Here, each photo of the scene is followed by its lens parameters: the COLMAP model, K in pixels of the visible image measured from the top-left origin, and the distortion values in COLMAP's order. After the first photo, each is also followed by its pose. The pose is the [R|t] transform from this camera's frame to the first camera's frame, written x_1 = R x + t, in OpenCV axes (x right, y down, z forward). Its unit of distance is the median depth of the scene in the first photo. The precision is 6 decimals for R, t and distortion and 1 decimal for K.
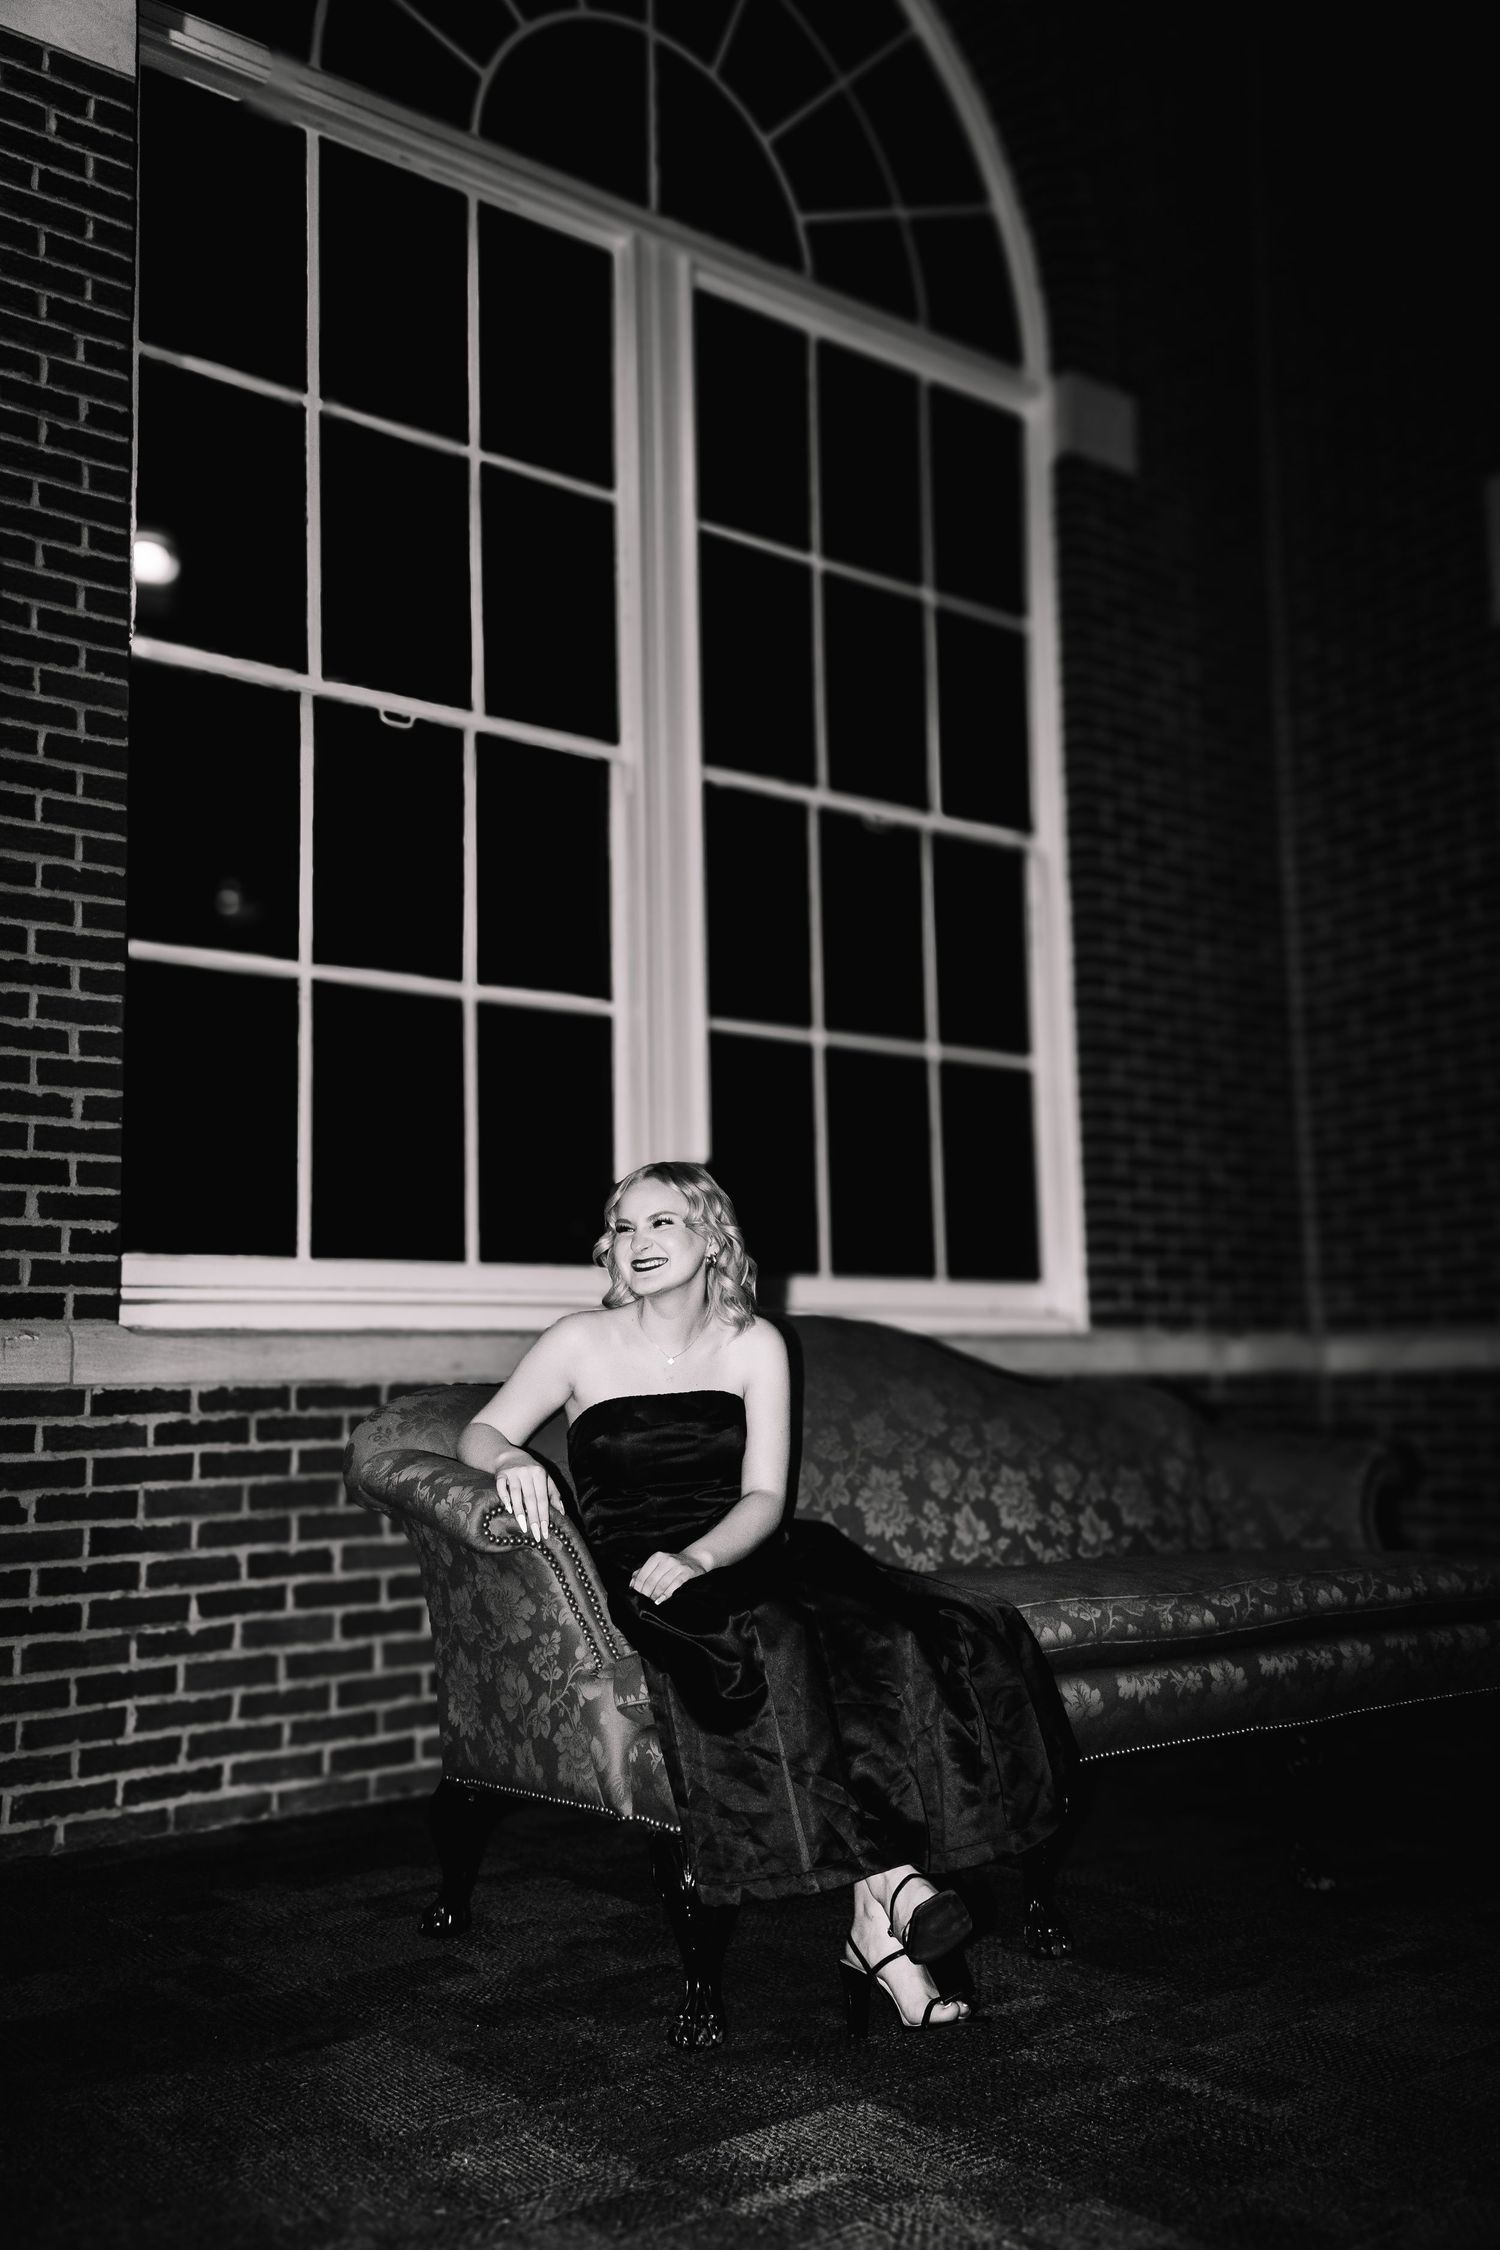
lens RADIAL K [[1983.3, 0, 736.9], [0, 1983.3, 1143.0], [0, 0, 1]] dist [0.082473, -0.029148]
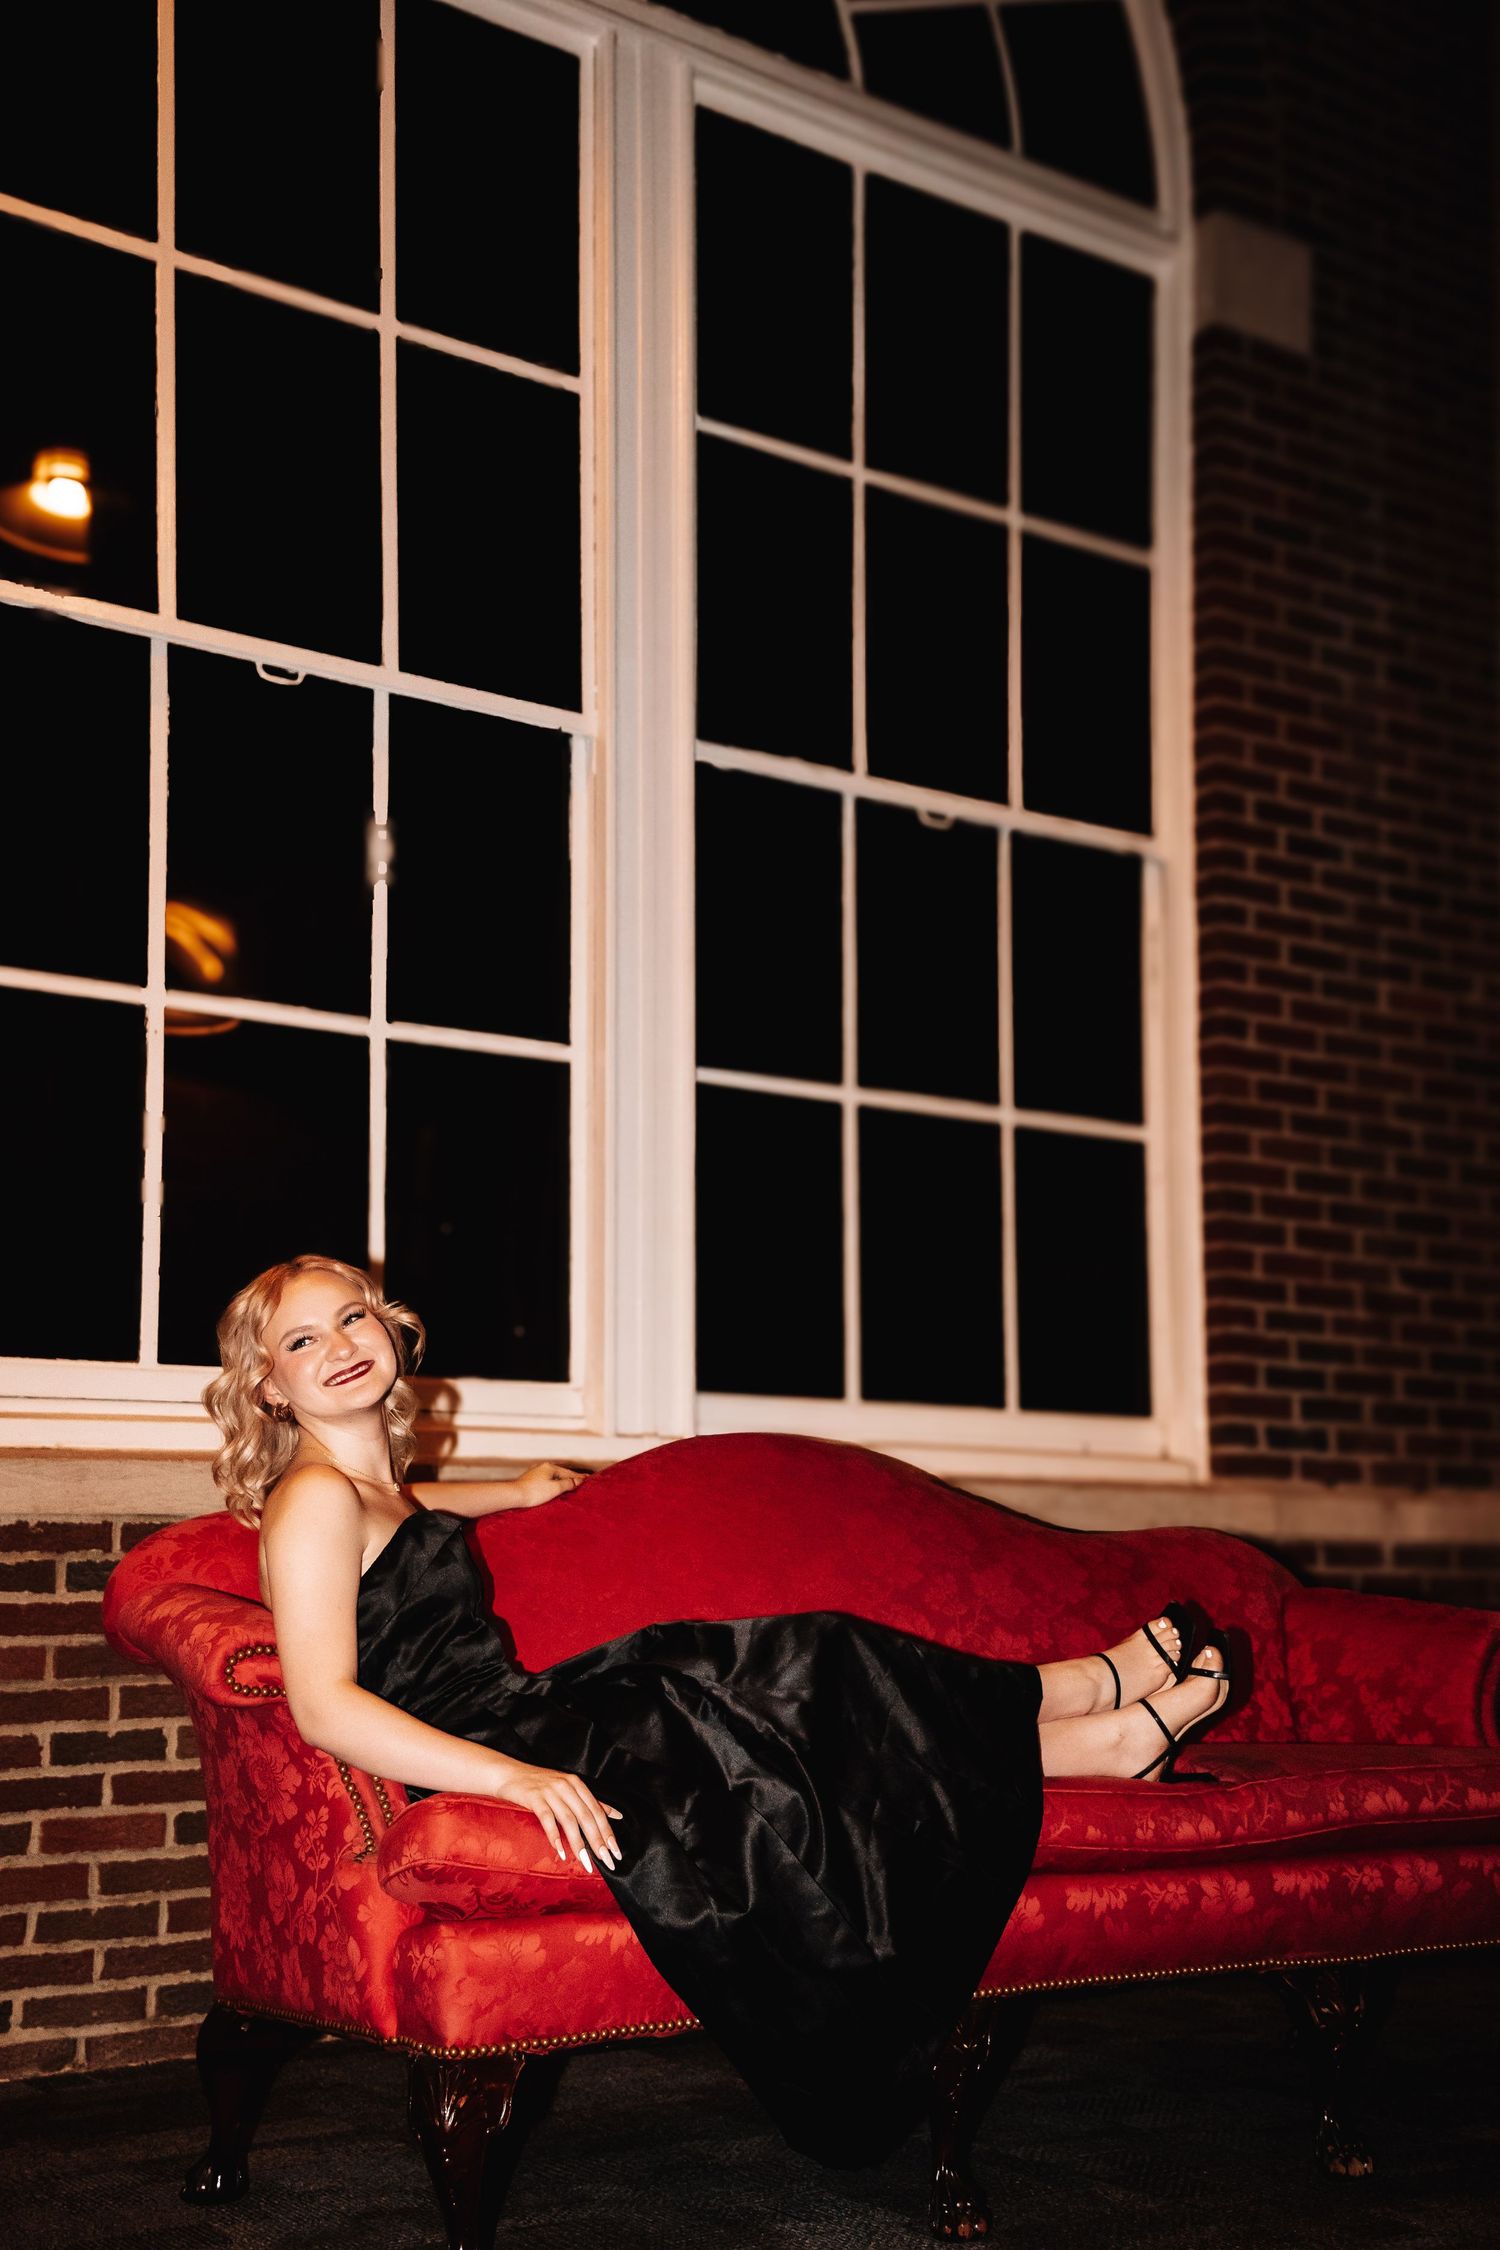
lens RADIAL K [[2577.4, 0, 809.8], [0, 2577.4, 1314.2], [0, 0, 1]] dist [0.160050, 0.000000]
pose [[0.998212, 0.008896, -0.059106, 0.111414], [-0.008162, 0.999887, 0.012657, 0.024903], [0.059212, -0.012152, 0.998171, -0.009349]]
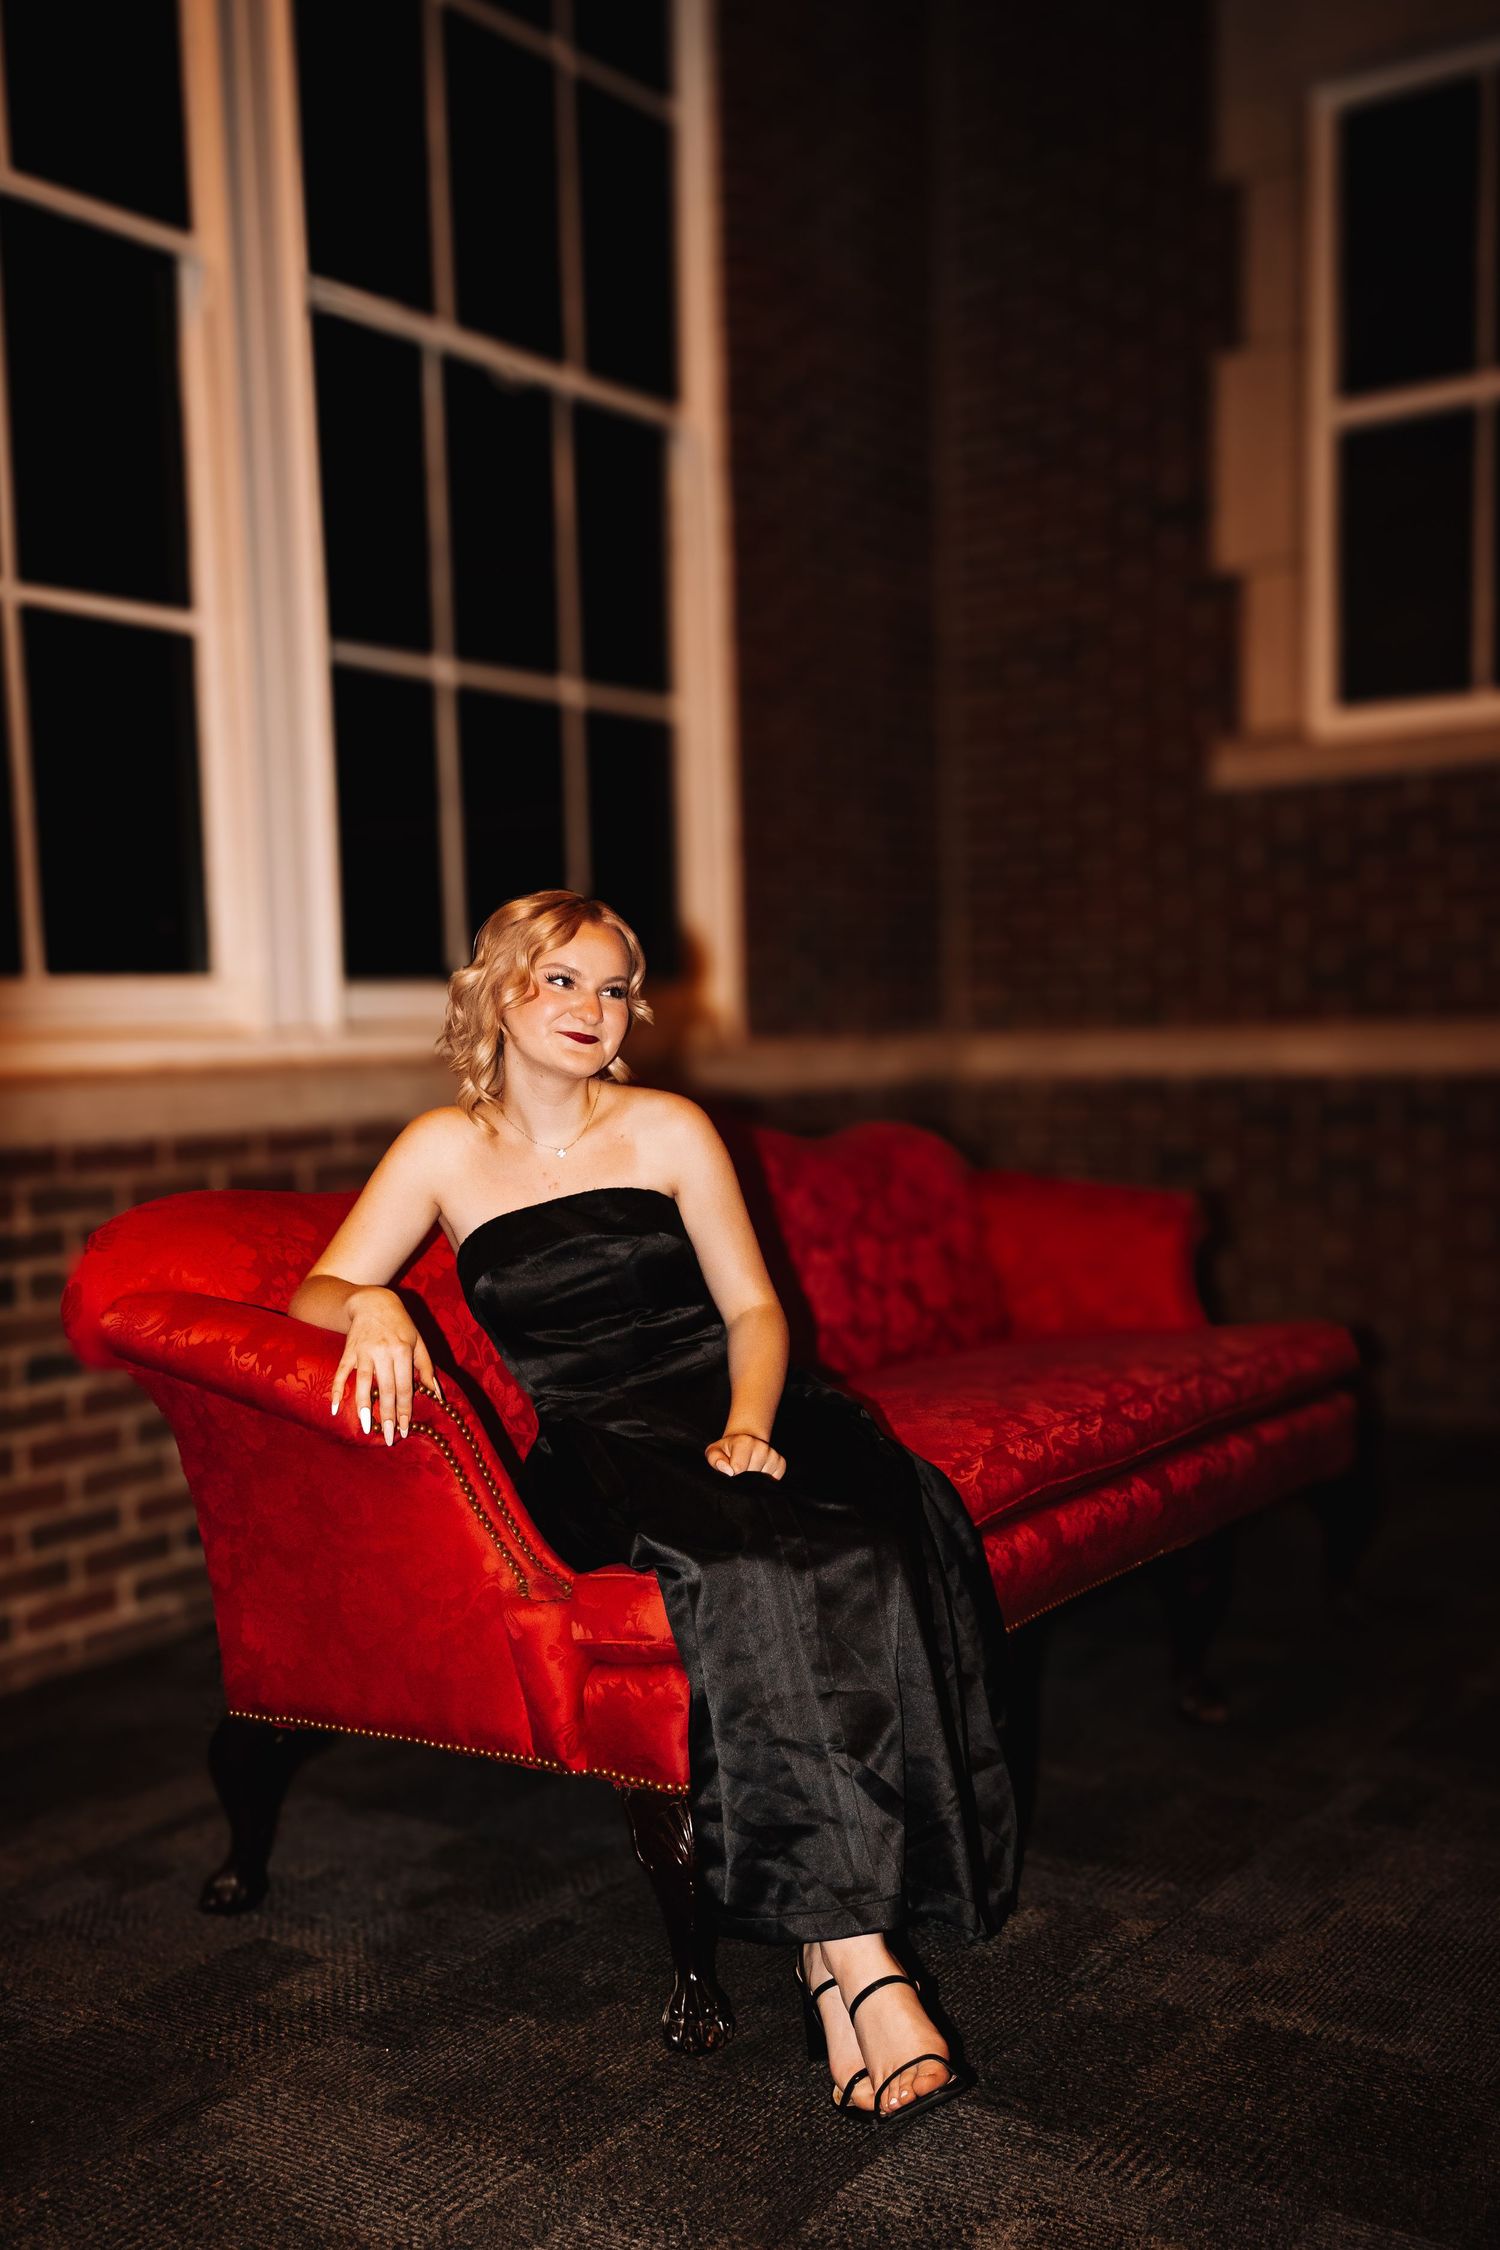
lens RADIAL K [[2302.5, 0, 734.5], [0, 2302.5, 1154.6], [0, 0, 1]] dist [0.119337, 0.000000]
pose [[0.948419, -0.024548, 0.316066, -0.182763], [-0.032721, 0.984093, 0.174616, -0.037739], [-0.315325, -0.175951, 0.932529, 0.122407]]
